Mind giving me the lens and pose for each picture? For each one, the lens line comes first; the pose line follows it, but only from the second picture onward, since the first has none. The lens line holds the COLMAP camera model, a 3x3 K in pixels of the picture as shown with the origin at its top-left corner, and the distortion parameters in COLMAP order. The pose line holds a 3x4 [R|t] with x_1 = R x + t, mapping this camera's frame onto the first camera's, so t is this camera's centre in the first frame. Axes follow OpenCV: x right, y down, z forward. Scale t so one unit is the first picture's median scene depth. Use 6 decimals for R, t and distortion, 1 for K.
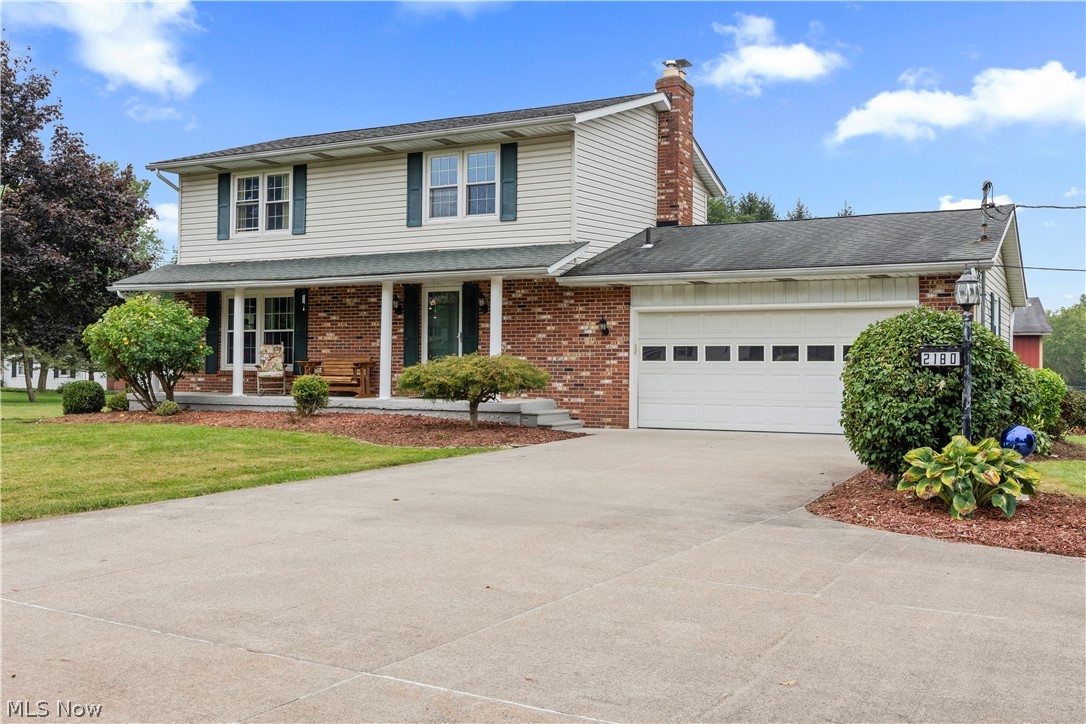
lens RADIAL K [[1067.8, 0, 543.9], [0, 1067.8, 359.5], [0, 0, 1]] dist [-0.009514, 0.000000]
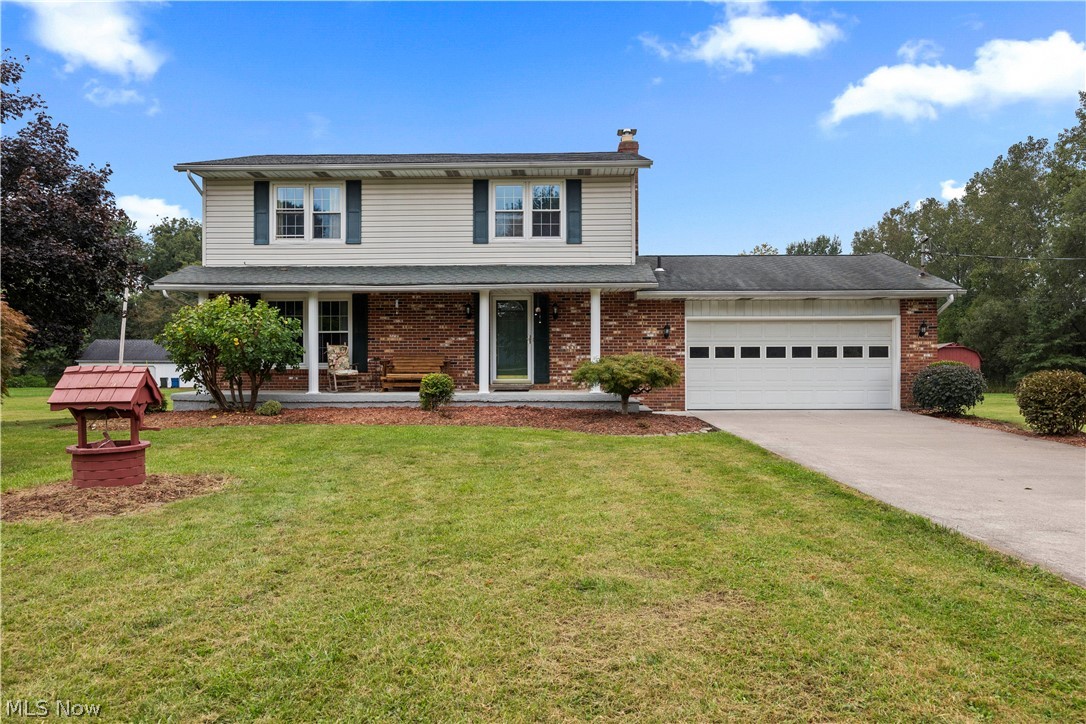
lens RADIAL K [[751.2, 0, 543.0], [0, 751.2, 361.6], [0, 0, 1]] dist [0.000962, -0.004792]
pose [[0.893712, -0.007693, 0.448575, -0.431830], [0.004348, 0.999955, 0.008487, -0.002819], [-0.448620, -0.005635, 0.893705, 0.242065]]
